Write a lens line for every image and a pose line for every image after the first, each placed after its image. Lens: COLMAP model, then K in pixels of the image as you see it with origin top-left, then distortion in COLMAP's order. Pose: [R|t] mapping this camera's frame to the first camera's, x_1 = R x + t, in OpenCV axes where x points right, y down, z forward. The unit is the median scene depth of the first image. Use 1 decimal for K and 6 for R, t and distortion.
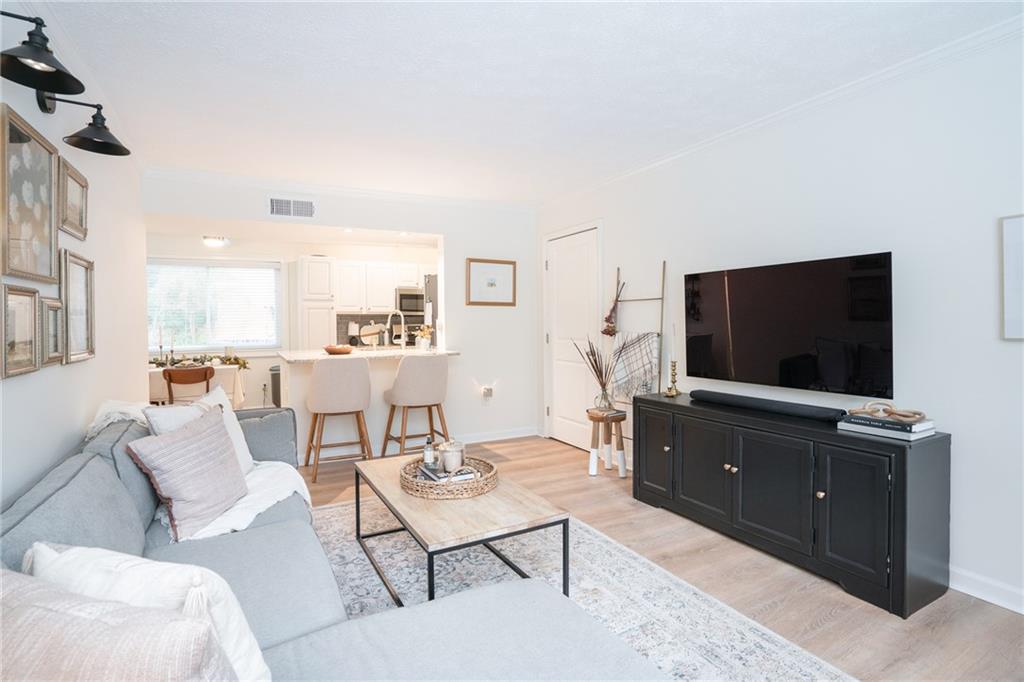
lens RADIAL K [[496.9, 0, 477.6], [0, 496.9, 325.1], [0, 0, 1]] dist [-0.037229, 0.008735]
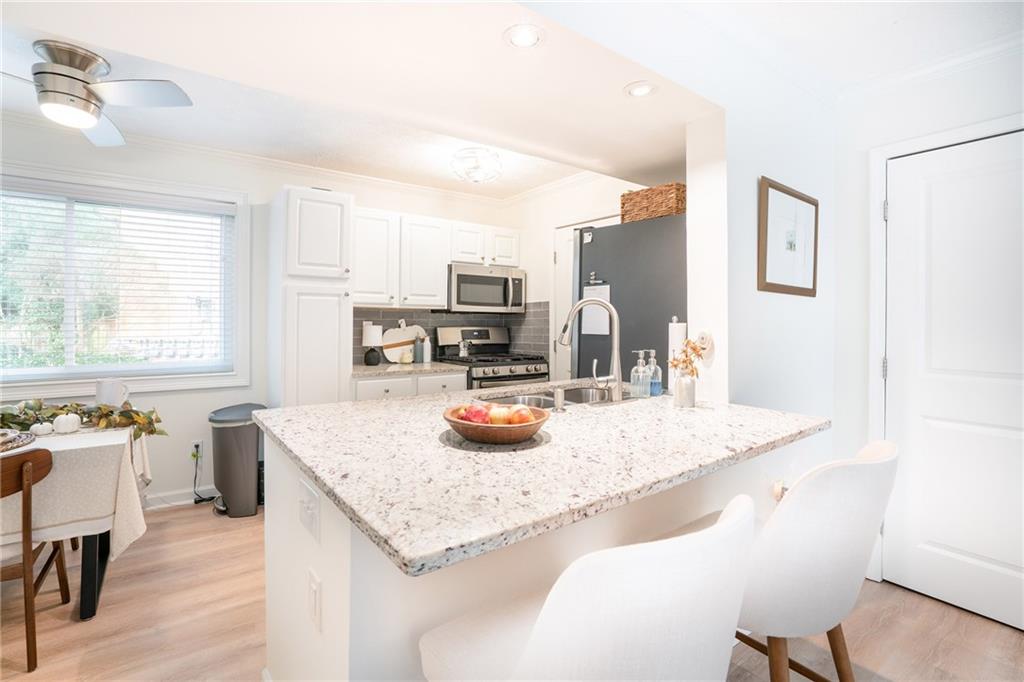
lens RADIAL K [[496.9, 0, 522.9], [0, 496.9, 320.9], [0, 0, 1]] dist [-0.037229, 0.008735]
pose [[0.979785, 0.018244, 0.199221, -0.240297], [-0.016710, 0.999816, -0.009376, -0.006332], [-0.199356, 0.005858, 0.979910, 0.517301]]
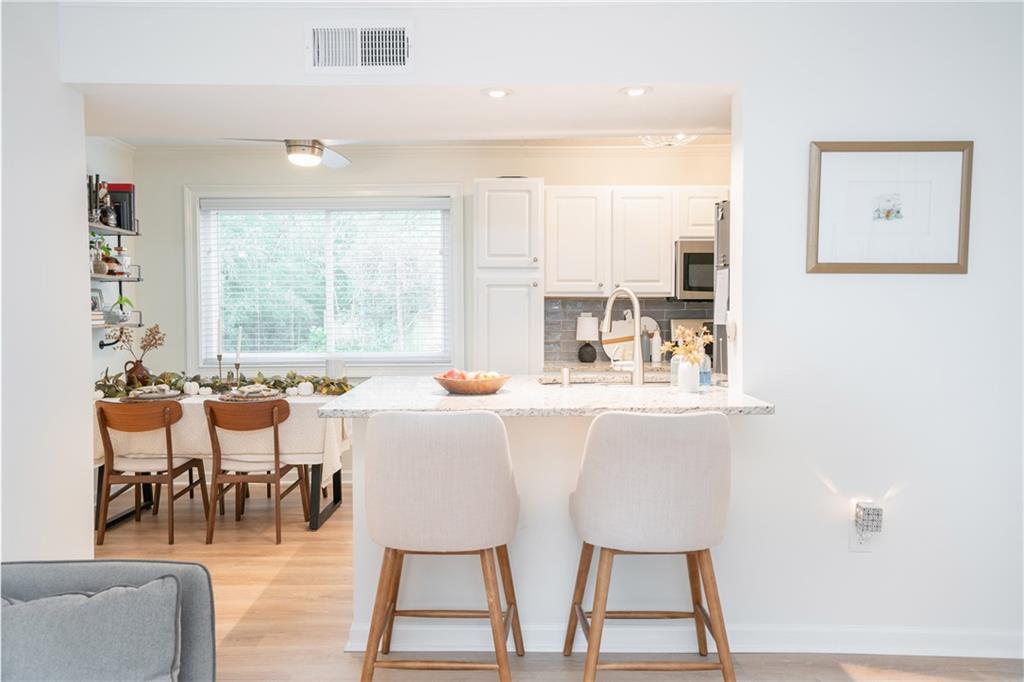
lens RADIAL K [[823.5, 0, 484.6], [0, 823.5, 342.0], [0, 0, 1]] dist [0.004068, 0.021086]
pose [[0.892235, 0.025012, -0.450878, 0.031551], [-0.009922, 0.999310, 0.035803, -0.007166], [0.451463, -0.027471, 0.891867, 0.281318]]
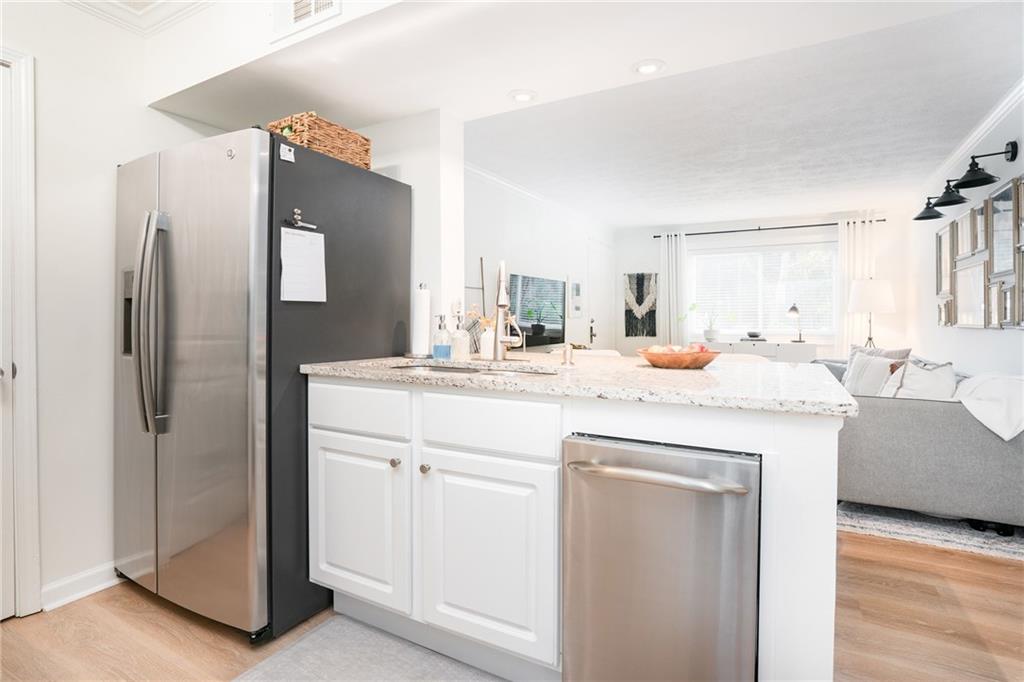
lens RADIAL K [[514.2, 0, 498.6], [0, 514.2, 317.6], [0, 0, 1]] dist [-0.043359, 0.003865]
pose [[-0.577748, 0.012806, 0.816115, -0.415372], [0.011081, 0.999908, -0.007846, 0.014405], [-0.816140, 0.004510, -0.577836, 1.035959]]
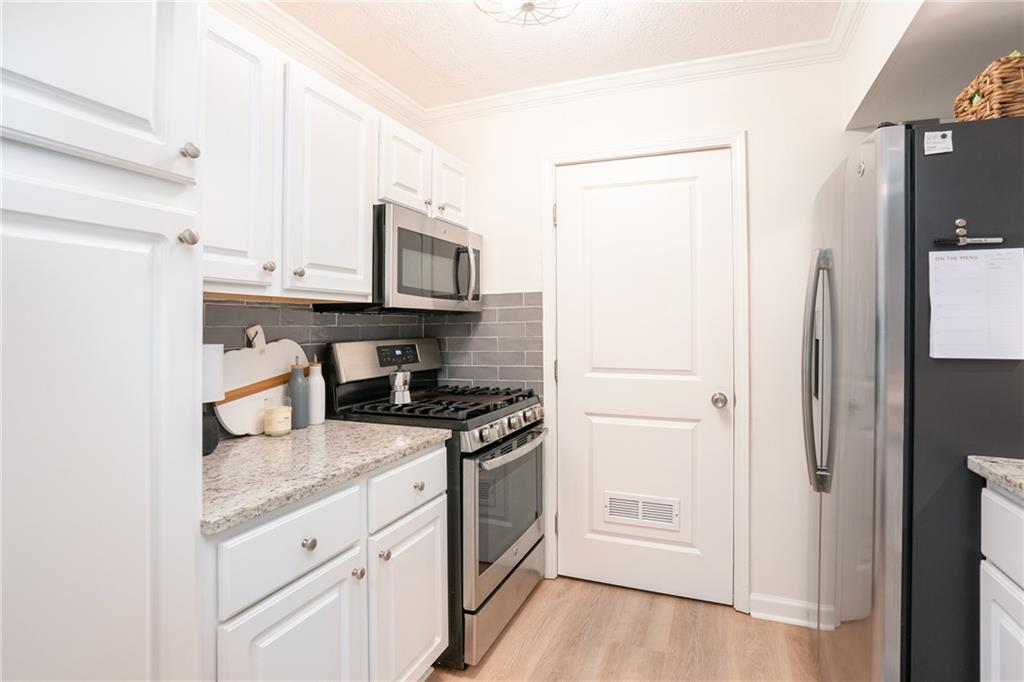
lens RADIAL K [[514.2, 0, 543.5], [0, 514.2, 319.6], [0, 0, 1]] dist [-0.043359, 0.003865]
pose [[0.733452, 0.017485, 0.679517, -0.349825], [-0.004173, 0.999766, -0.021221, -0.010560], [-0.679729, 0.012728, 0.733353, 0.921770]]
